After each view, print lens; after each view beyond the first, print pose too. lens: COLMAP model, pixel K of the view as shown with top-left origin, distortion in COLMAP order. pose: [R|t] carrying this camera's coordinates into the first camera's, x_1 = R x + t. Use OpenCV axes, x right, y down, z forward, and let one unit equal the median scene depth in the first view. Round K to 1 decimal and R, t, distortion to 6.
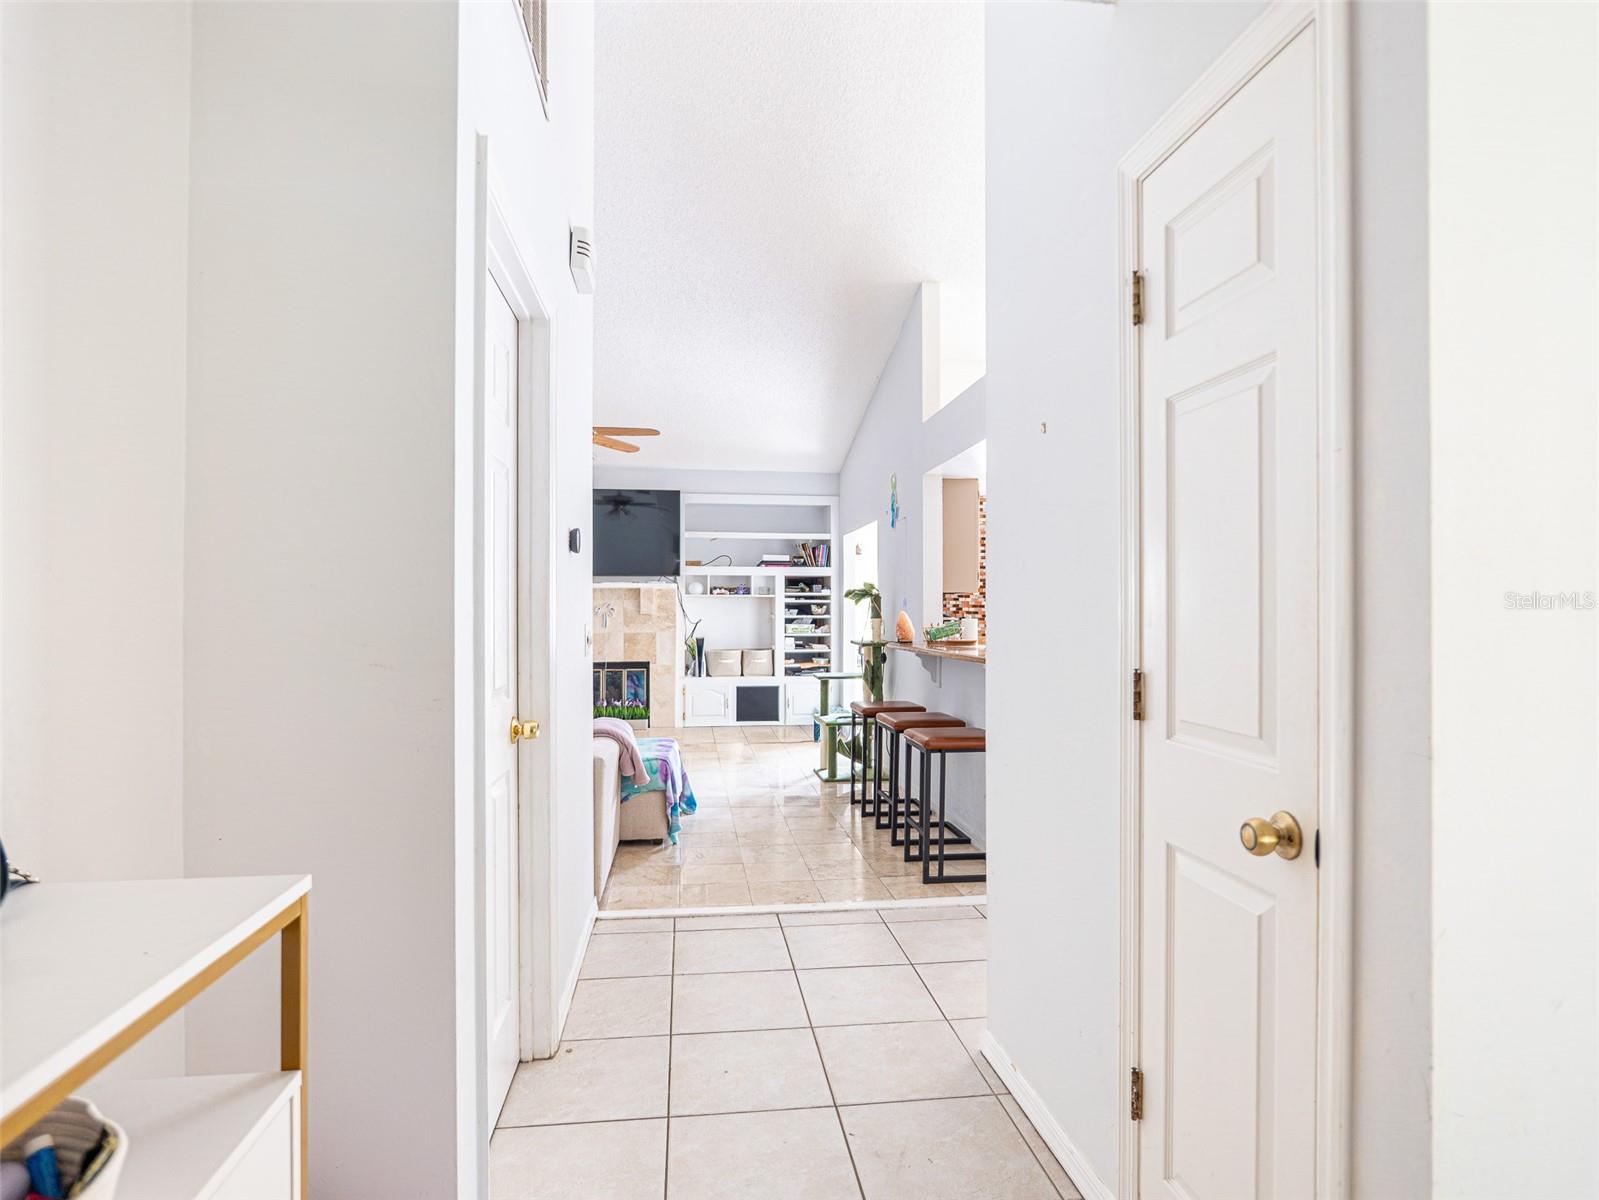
lens RADIAL K [[854.4, 0, 799.5], [0, 854.4, 600.0], [0, 0, 1]] dist [-0.016545, 0.001207]
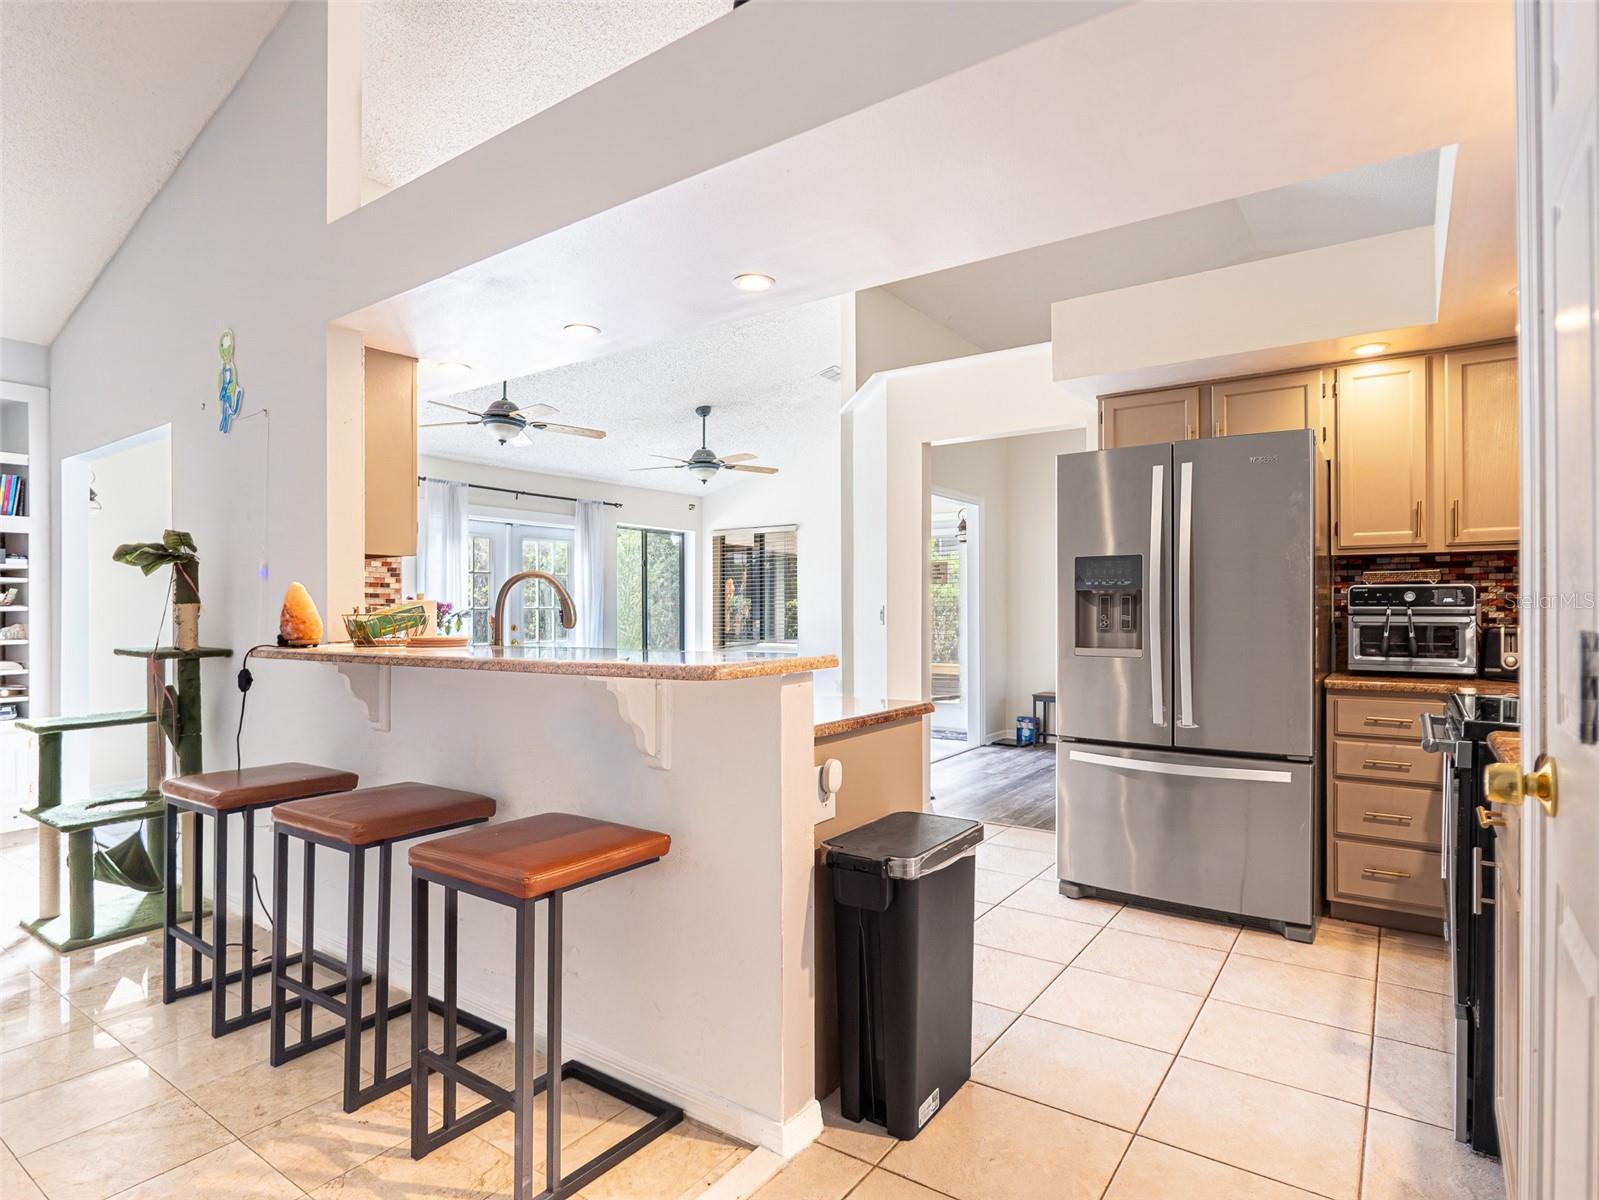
lens RADIAL K [[854.4, 0, 799.5], [0, 854.4, 600.0], [0, 0, 1]] dist [-0.016545, 0.001207]
pose [[0.675349, -0.003202, 0.737491, -0.037963], [0.001921, 0.999995, 0.002583, 0.018698], [-0.737496, -0.000328, 0.675352, 0.382558]]
